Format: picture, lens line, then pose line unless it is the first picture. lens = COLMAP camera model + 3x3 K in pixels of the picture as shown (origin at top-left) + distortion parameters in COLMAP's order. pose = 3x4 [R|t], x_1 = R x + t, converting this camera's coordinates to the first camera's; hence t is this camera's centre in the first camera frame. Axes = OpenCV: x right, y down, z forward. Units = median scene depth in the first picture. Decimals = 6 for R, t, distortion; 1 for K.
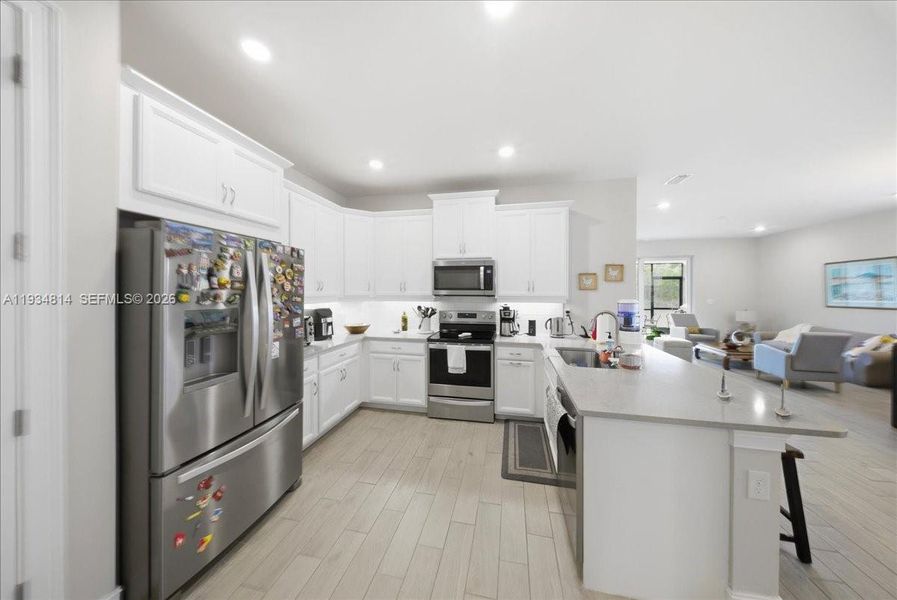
lens RADIAL K [[273.5, 0, 454.6], [0, 273.5, 290.7], [0, 0, 1]] dist [-0.010514, -0.000565]
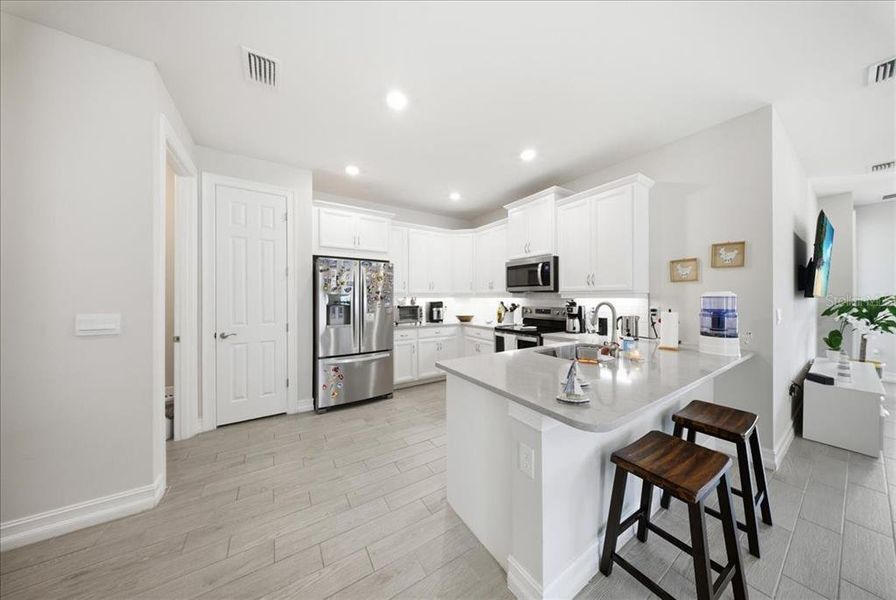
lens RADIAL K [[273.2, 0, 455.8], [0, 273.2, 297.4], [0, 0, 1]] dist [-0.010514, -0.000565]
pose [[0.710926, -0.001438, -0.703266, 0.579583], [0.001748, 0.999998, -0.000278, 0.040475], [0.703265, -0.001032, 0.710927, 0.028317]]
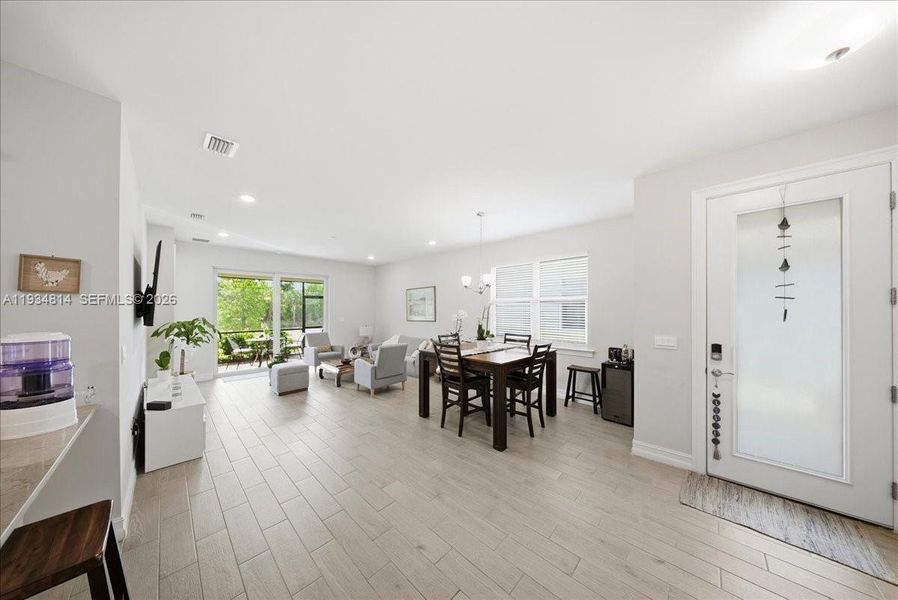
lens RADIAL K [[273.8, 0, 443.1], [0, 273.8, 308.7], [0, 0, 1]] dist [-0.010514, -0.000565]
pose [[0.532228, -0.000981, 0.846601, 0.557128], [0.001307, 0.999999, 0.000337, -0.006977], [-0.846600, 0.000927, 0.532228, 0.180464]]
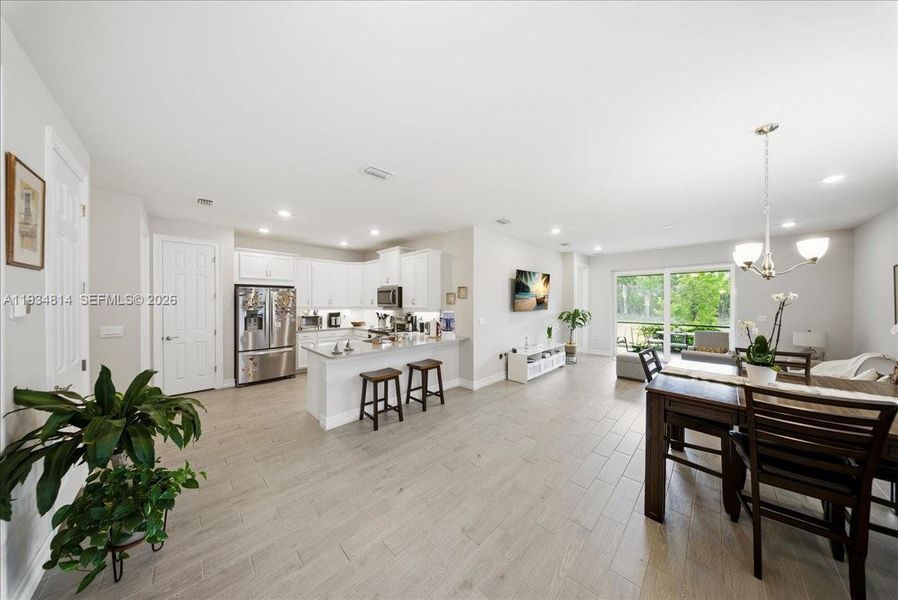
lens RADIAL K [[270.1, 0, 468.6], [0, 270.1, 301.6], [0, 0, 1]] dist [-0.011279, -0.000160]
pose [[0.854047, -0.000951, -0.520195, 1.369125], [0.000672, 1.000000, -0.000724, -0.015665], [0.520195, 0.000269, 0.854047, -0.218288]]
